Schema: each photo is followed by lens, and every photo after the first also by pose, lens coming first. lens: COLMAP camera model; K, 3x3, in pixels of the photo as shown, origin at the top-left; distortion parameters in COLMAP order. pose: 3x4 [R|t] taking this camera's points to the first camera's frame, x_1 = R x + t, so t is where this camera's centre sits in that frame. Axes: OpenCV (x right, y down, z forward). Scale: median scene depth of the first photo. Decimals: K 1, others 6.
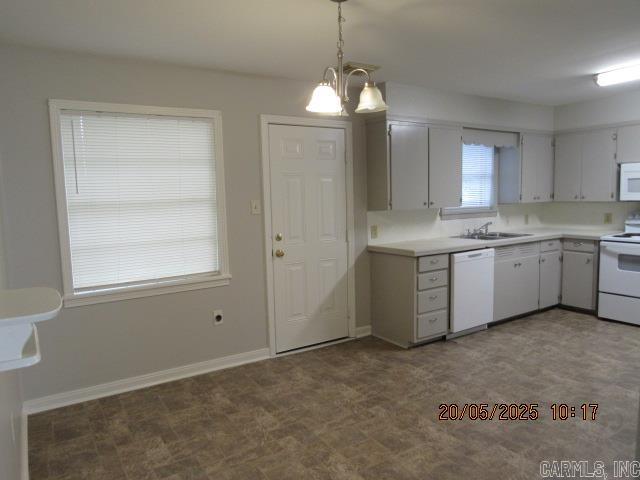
lens RADIAL K [[460.4, 0, 332.4], [0, 460.4, 242.7], [0, 0, 1]] dist [0.018308, -0.002996]
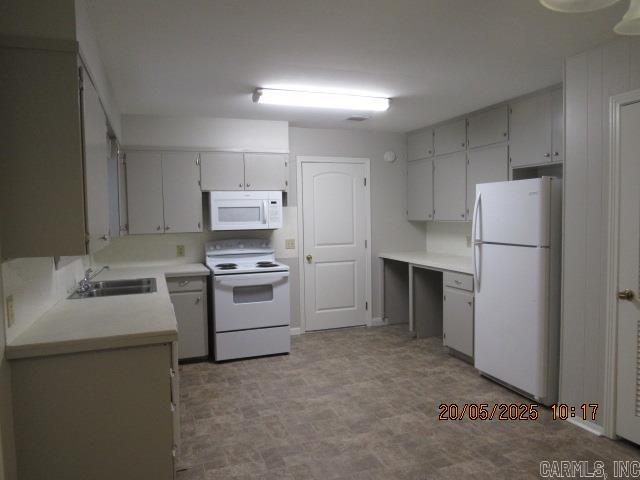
lens RADIAL K [[460.4, 0, 317.3], [0, 460.4, 238.6], [0, 0, 1]] dist [0.018308, -0.002996]
pose [[0.266273, -0.033720, 0.963308, -0.218318], [0.118851, 0.992910, 0.001904, -0.051639], [-0.956542, 0.113984, 0.268392, 0.554960]]
